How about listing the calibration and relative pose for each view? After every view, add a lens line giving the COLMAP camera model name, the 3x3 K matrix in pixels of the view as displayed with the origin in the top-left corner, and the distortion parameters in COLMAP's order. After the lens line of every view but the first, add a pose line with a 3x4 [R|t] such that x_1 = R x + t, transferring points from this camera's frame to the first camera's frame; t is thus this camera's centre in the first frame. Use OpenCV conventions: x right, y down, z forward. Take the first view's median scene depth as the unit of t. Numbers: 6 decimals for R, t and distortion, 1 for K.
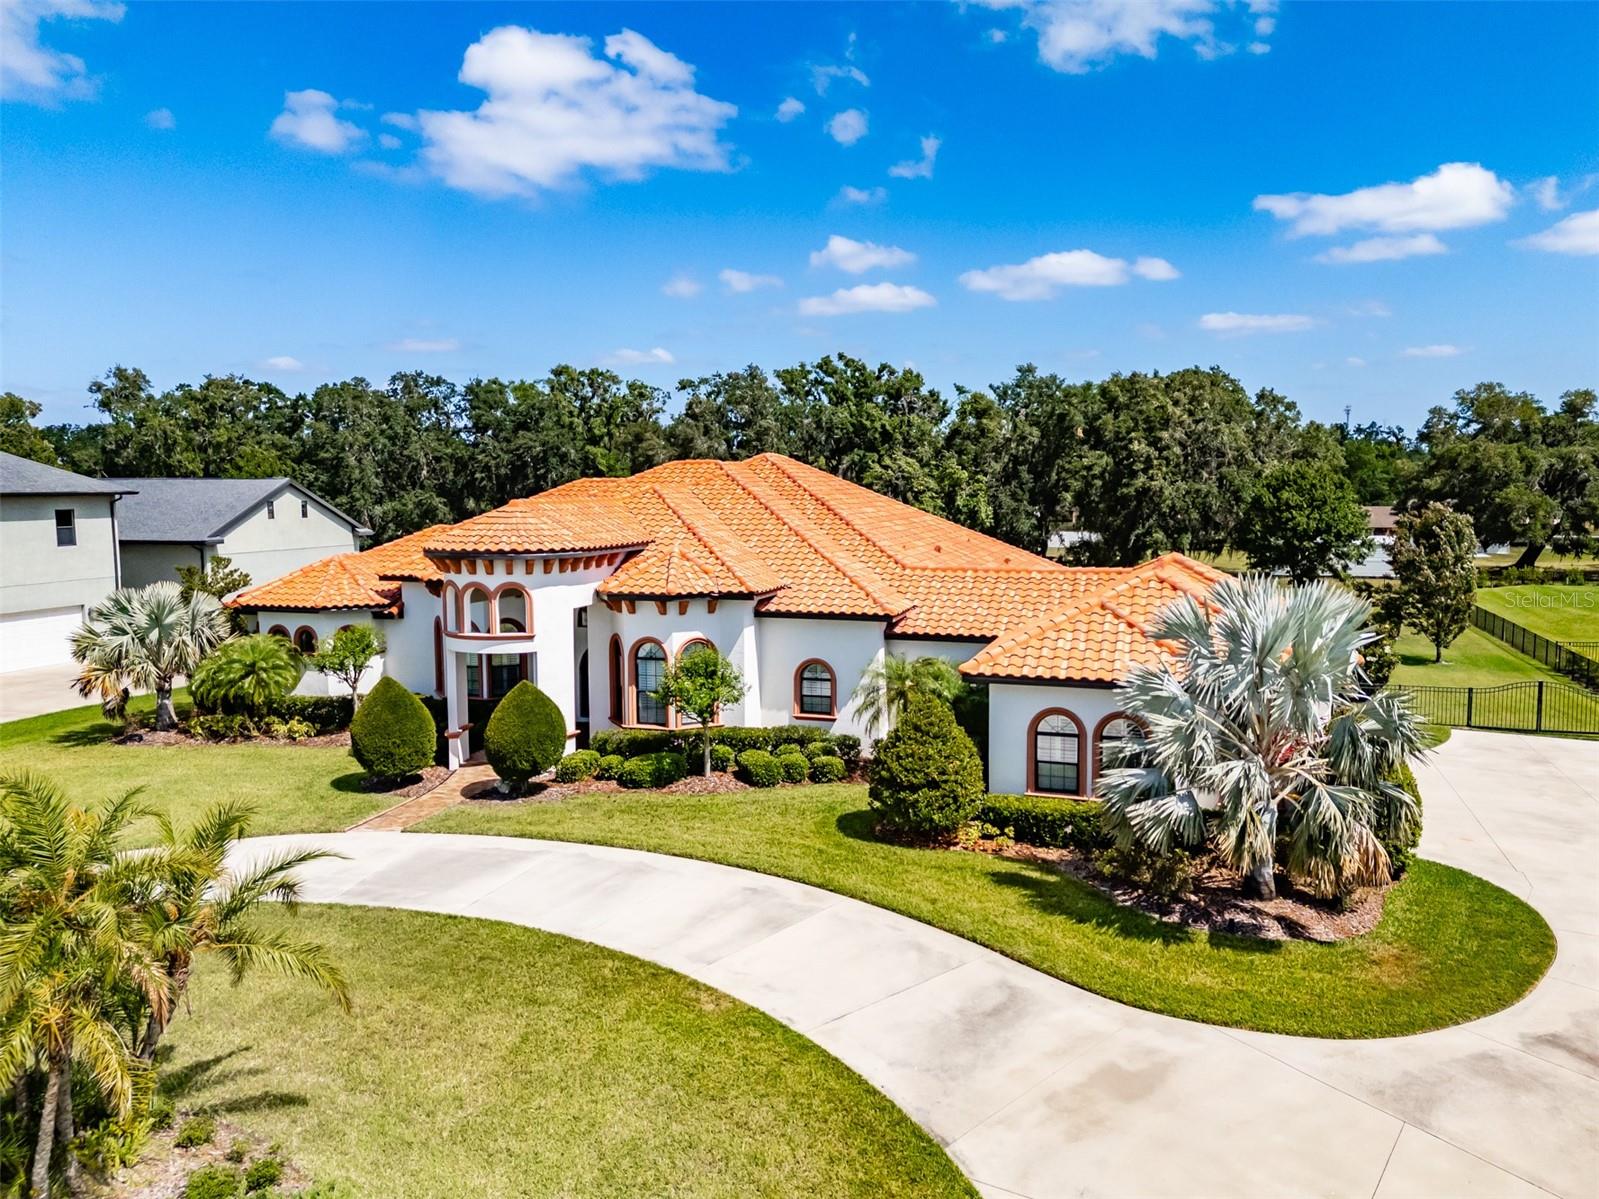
lens RADIAL K [[1192.7, 0, 808.3], [0, 1192.7, 594.1], [0, 0, 1]] dist [0.035420, -0.009537]
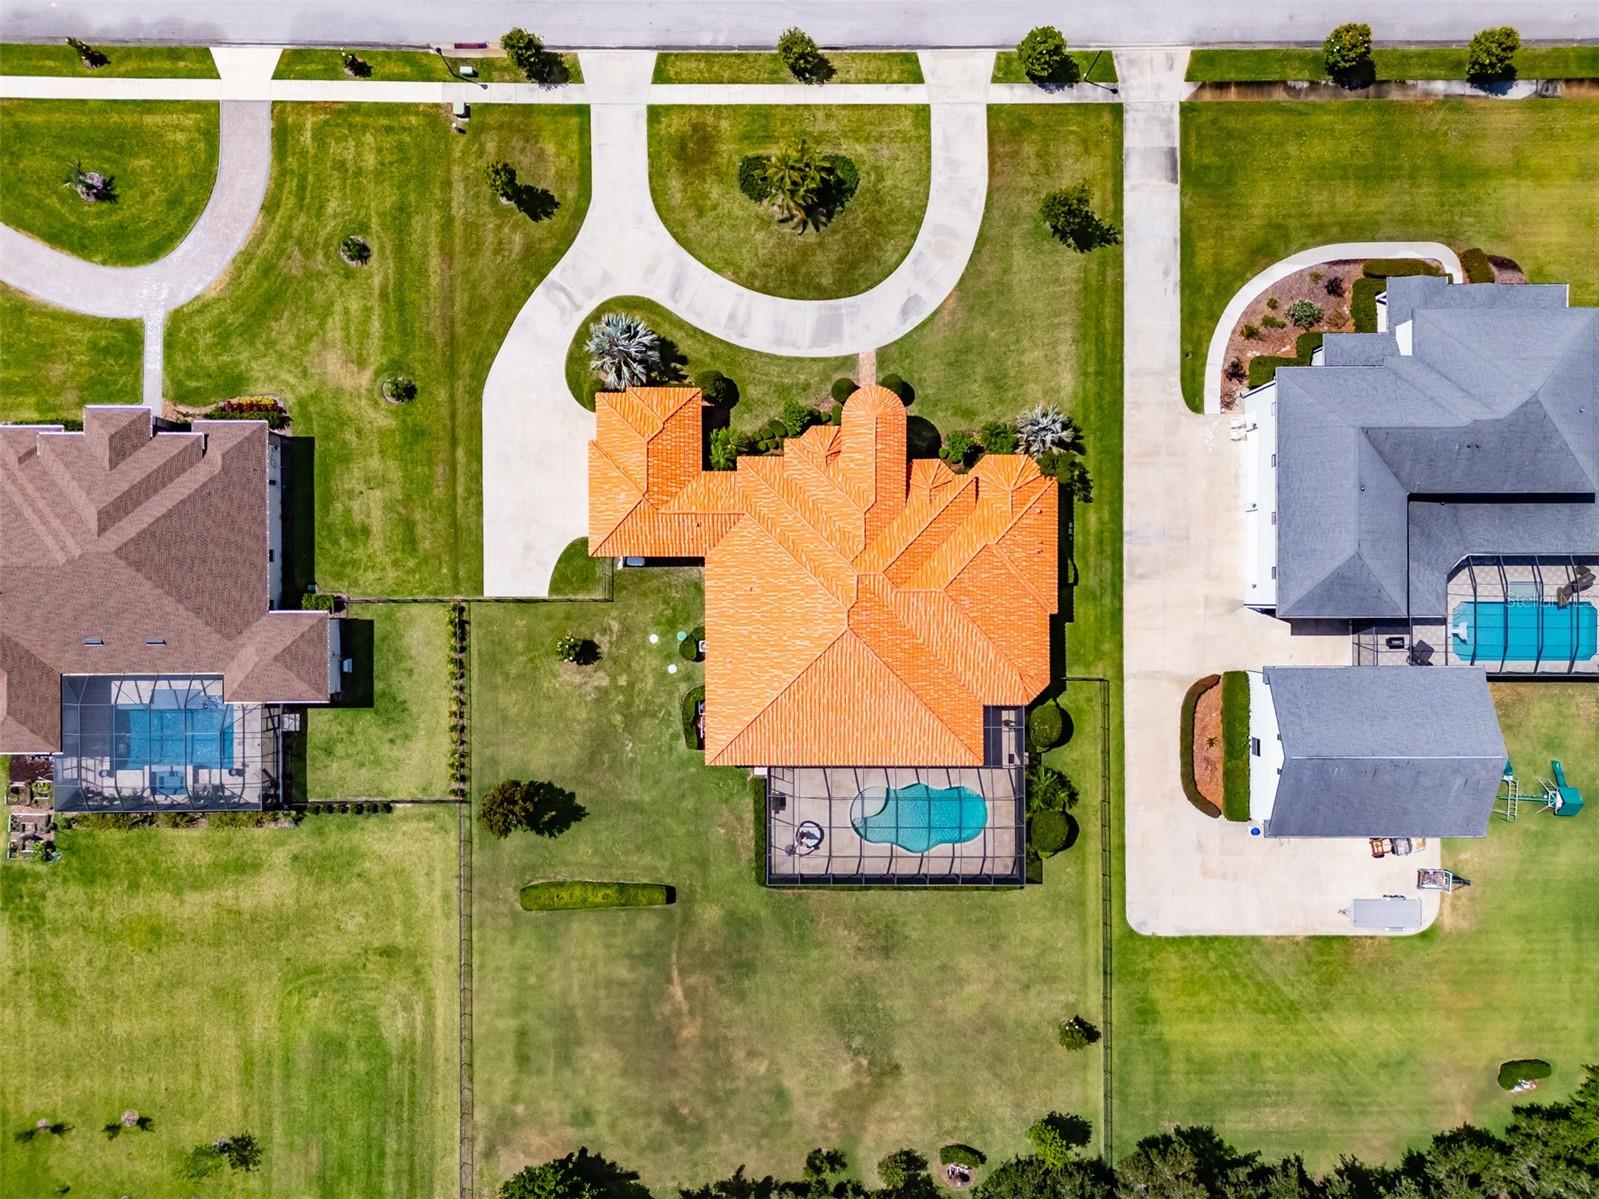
lens RADIAL K [[1115.5, 0, 797.3], [0, 1115.5, 591.7], [0, 0, 1]] dist [0.041850, -0.001530]
pose [[-0.949333, 0.314268, 0.001628, 0.034032], [-0.031308, -0.099728, 0.994522, -2.655963], [0.312709, 0.944082, 0.104514, 1.093432]]
